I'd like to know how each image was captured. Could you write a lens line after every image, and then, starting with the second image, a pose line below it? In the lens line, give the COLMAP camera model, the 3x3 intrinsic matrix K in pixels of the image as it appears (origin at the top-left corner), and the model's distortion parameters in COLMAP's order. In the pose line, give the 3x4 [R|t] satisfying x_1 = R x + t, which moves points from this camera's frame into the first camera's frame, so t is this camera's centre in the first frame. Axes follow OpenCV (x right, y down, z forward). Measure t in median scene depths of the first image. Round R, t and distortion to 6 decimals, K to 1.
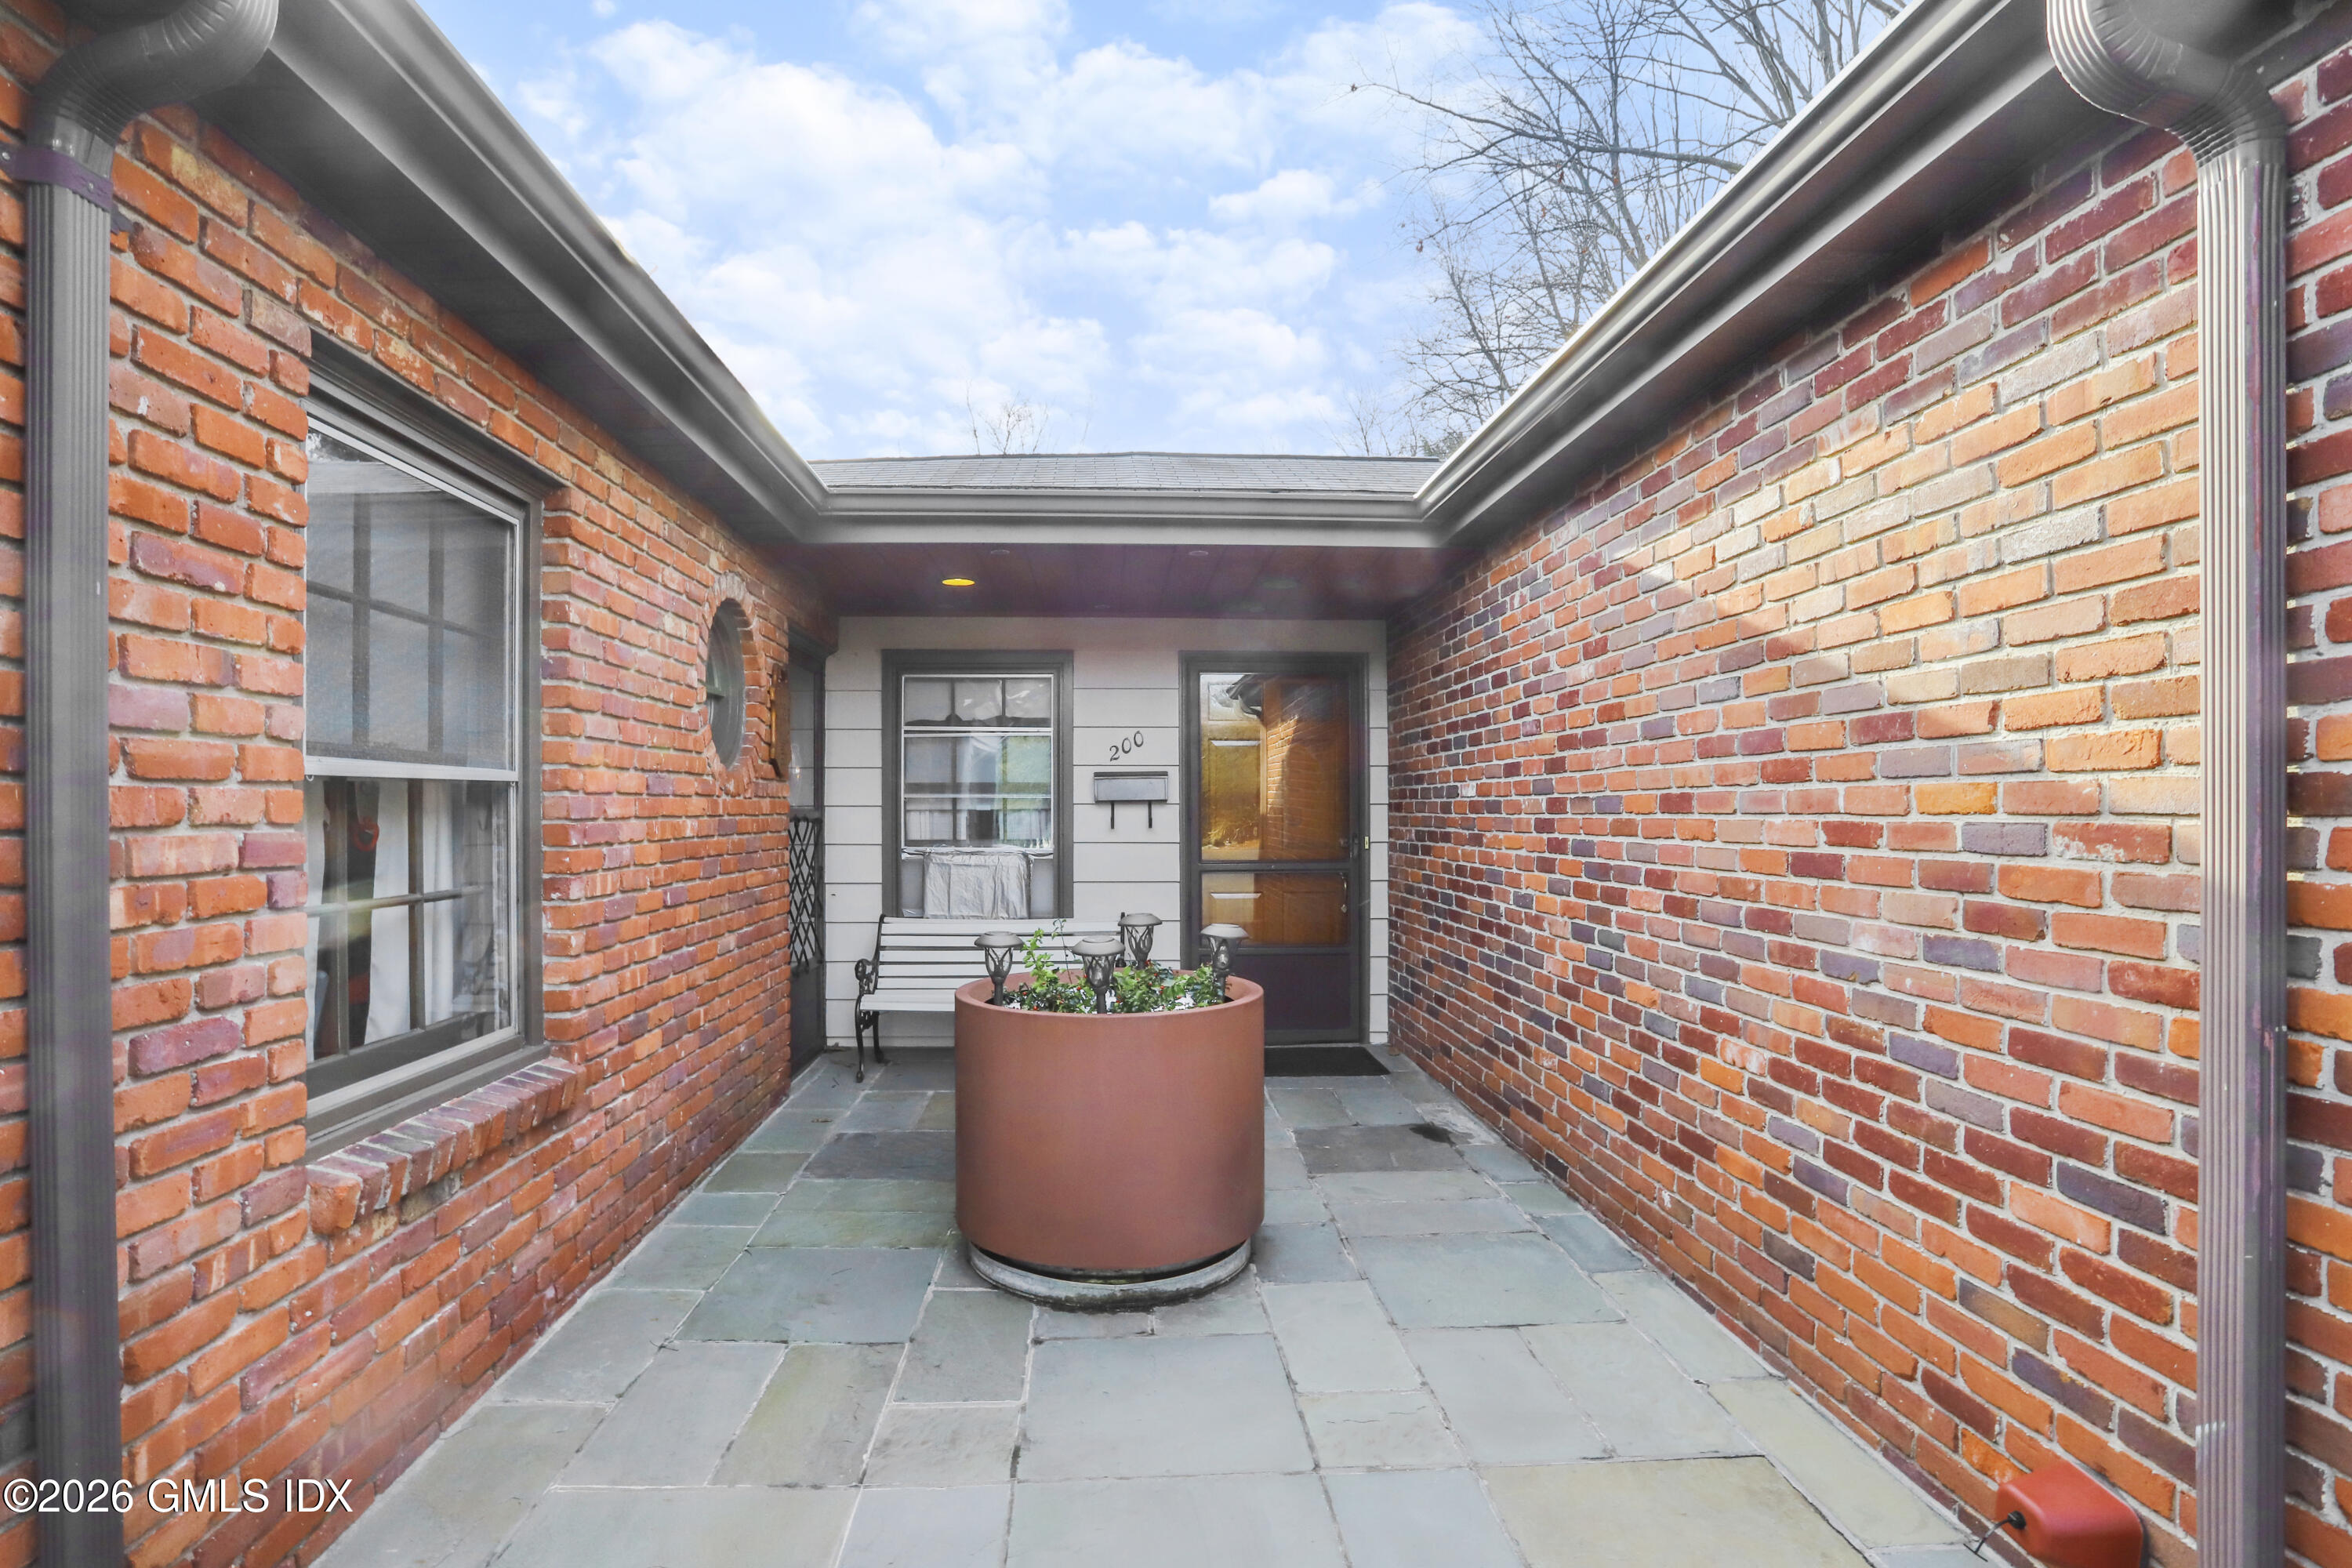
lens RADIAL K [[1157.3, 0, 1137.1], [0, 1157.3, 787.8], [0, 0, 1]] dist [-0.073075, 0.031795]
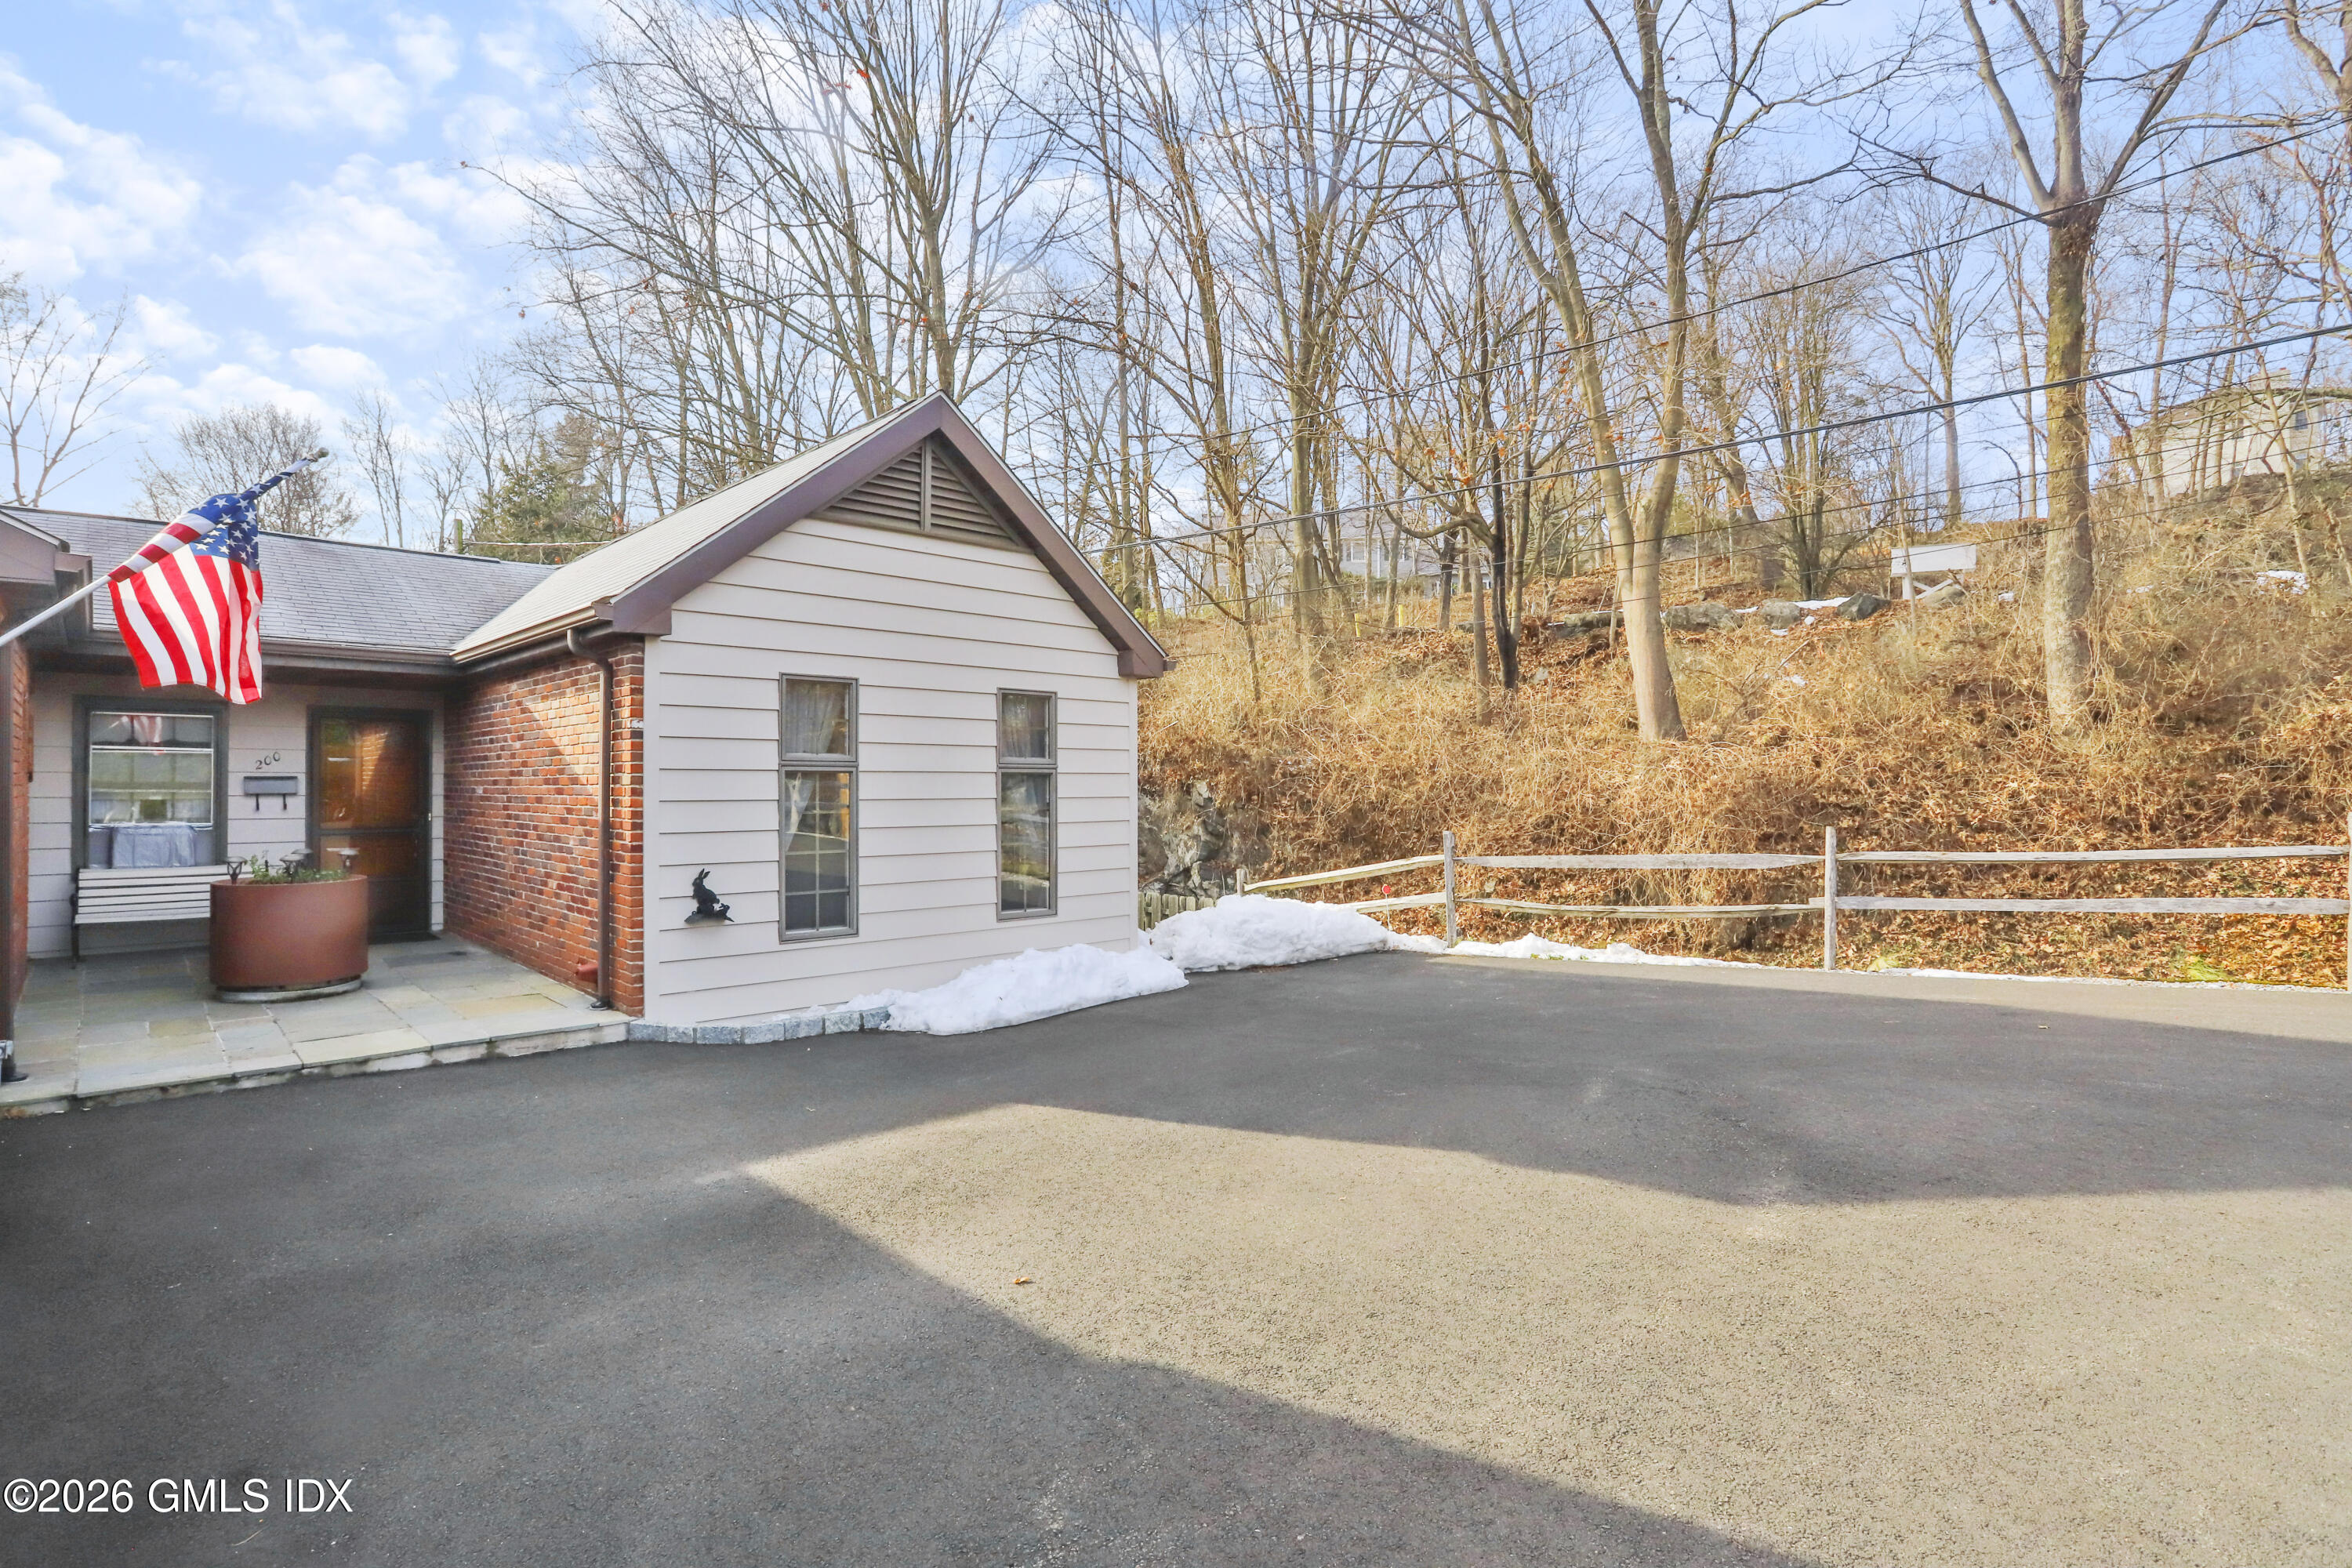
lens RADIAL K [[1157.3, 0, 1137.1], [0, 1157.3, 787.8], [0, 0, 1]] dist [-0.073075, 0.031795]
pose [[0.750836, 0.001685, 0.660487, -0.141350], [-0.014958, 0.999784, 0.014454, -0.041819], [-0.660320, -0.020732, 0.750698, -1.095740]]
